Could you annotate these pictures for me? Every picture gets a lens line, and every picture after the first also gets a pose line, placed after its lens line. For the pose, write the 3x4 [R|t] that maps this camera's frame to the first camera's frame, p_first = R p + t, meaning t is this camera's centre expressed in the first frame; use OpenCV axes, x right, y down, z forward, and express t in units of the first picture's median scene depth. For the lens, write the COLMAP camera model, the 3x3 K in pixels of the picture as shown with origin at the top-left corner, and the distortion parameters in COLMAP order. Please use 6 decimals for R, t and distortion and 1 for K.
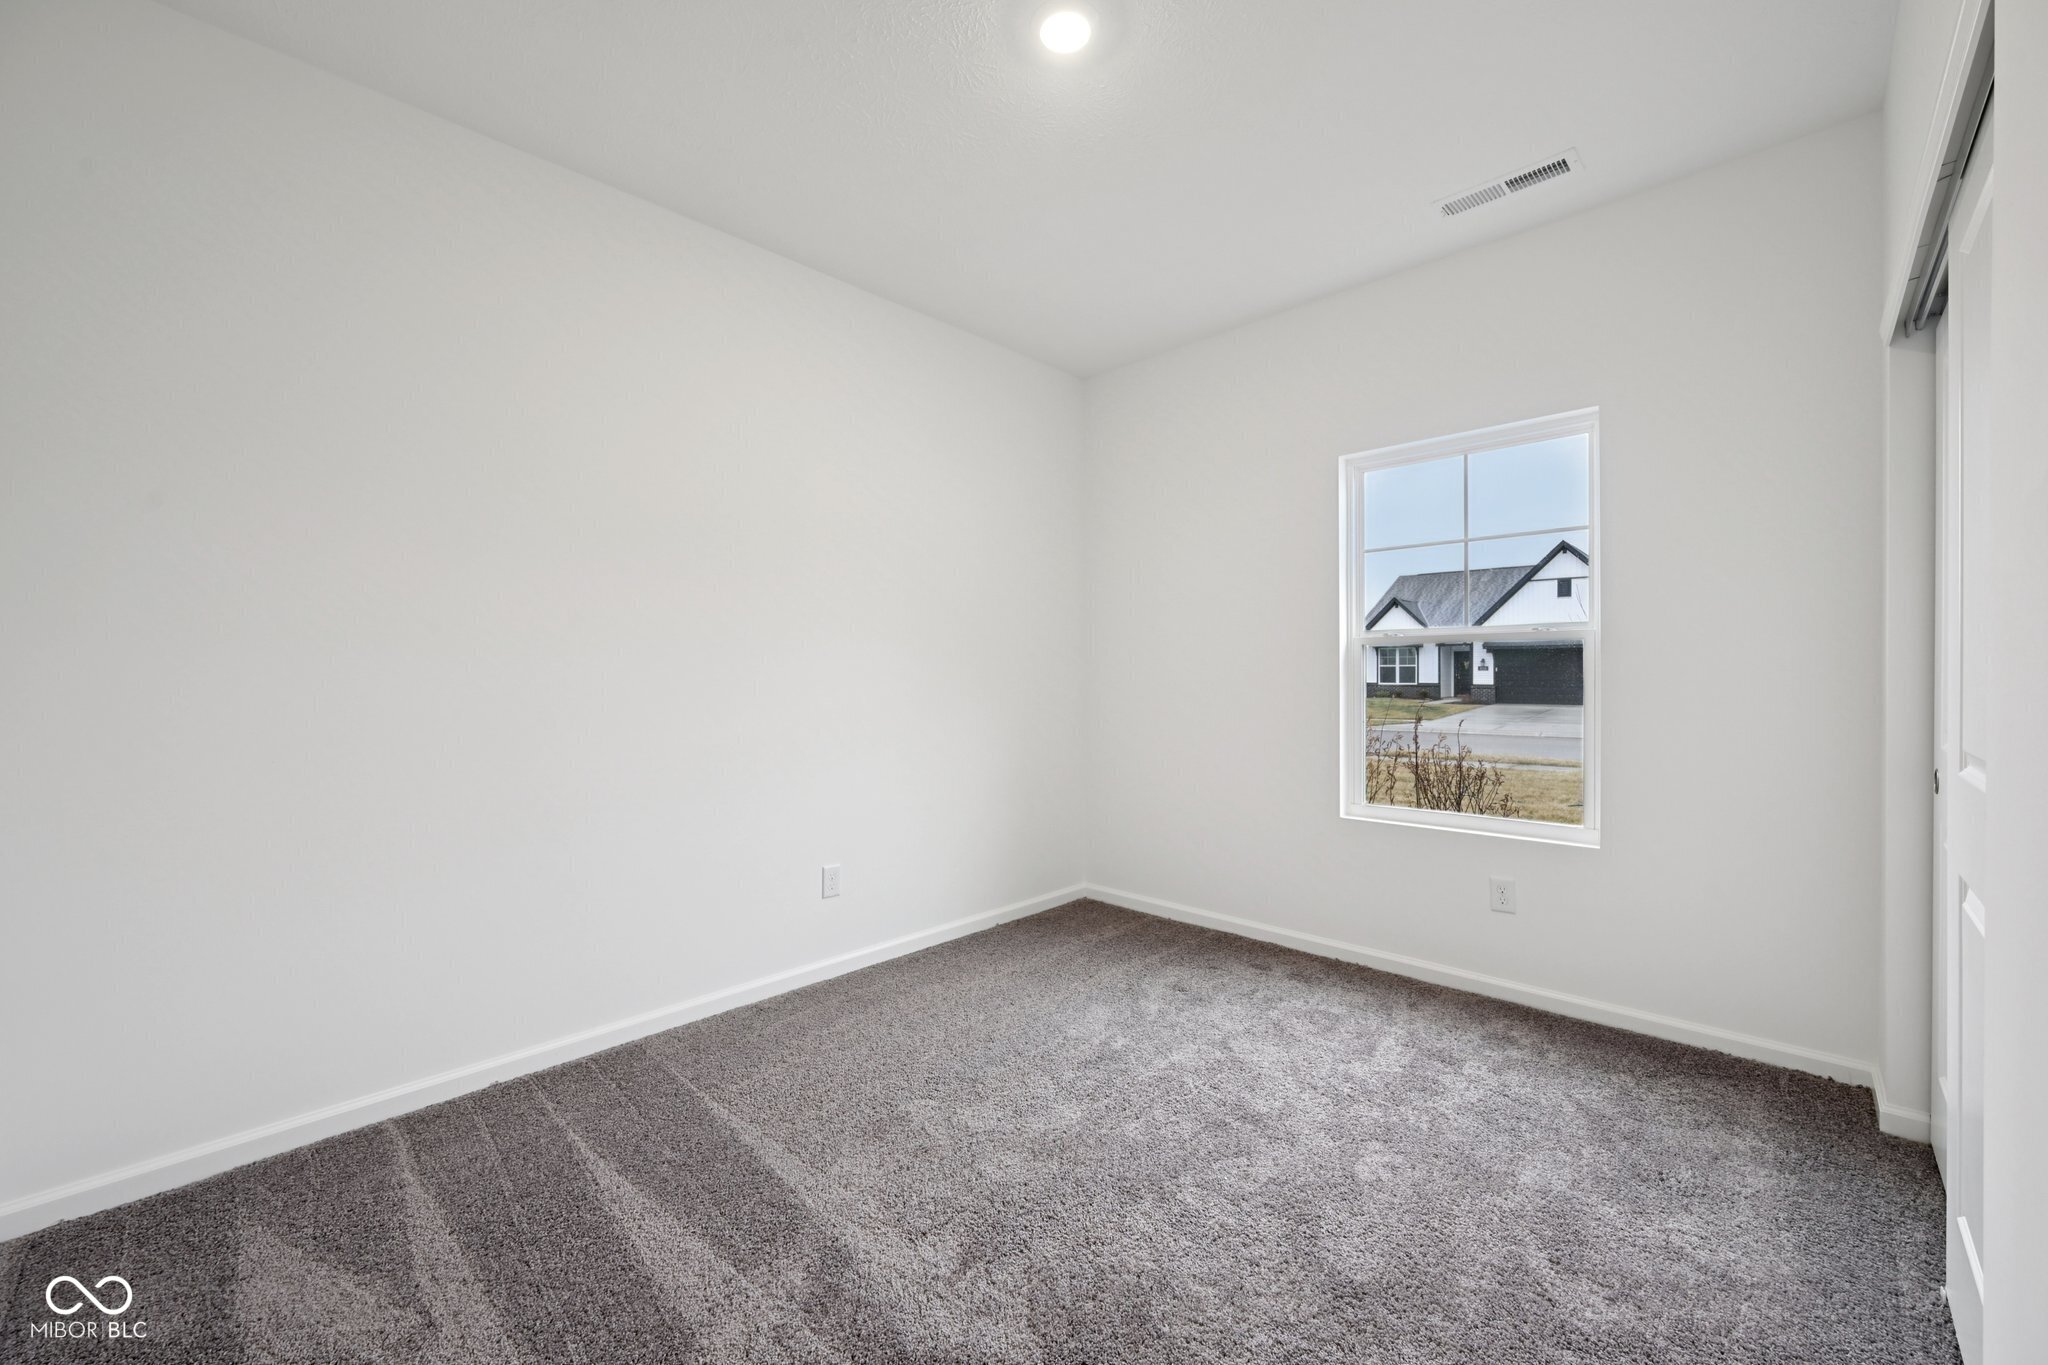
lens RADIAL K [[805.5, 0, 1027.6], [0, 805.5, 687.9], [0, 0, 1]] dist [0.004317, -0.000211]
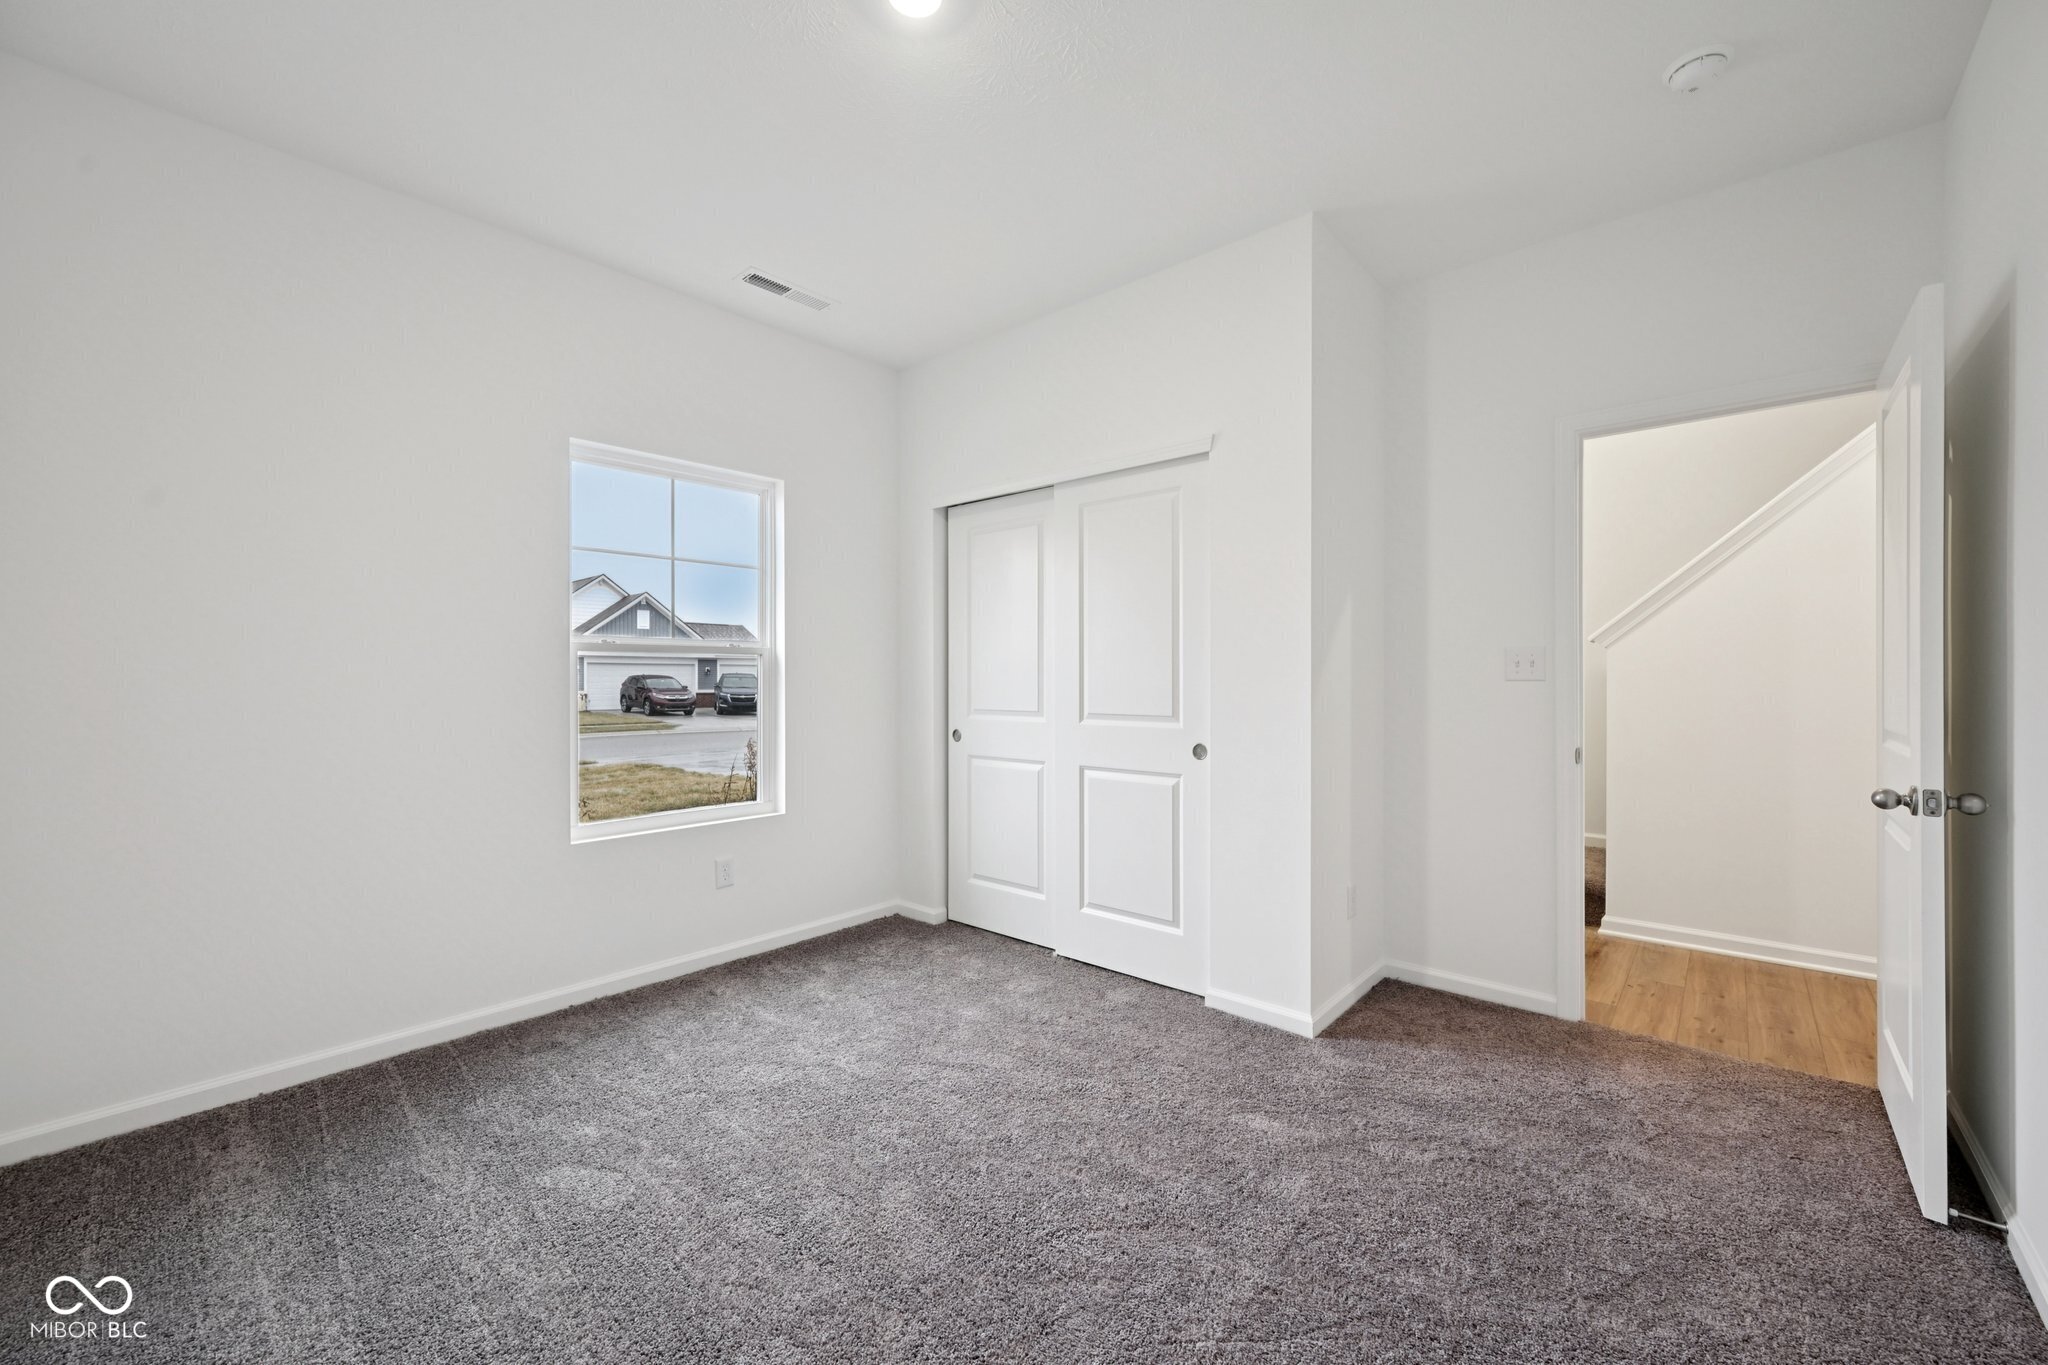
lens RADIAL K [[805.5, 0, 1027.6], [0, 805.5, 687.9], [0, 0, 1]] dist [0.004317, -0.000211]
pose [[-0.036556, -0.005052, 0.999319, -0.579083], [0.020362, 0.999776, 0.005800, -0.006732], [-0.999124, 0.020560, -0.036445, 0.595224]]
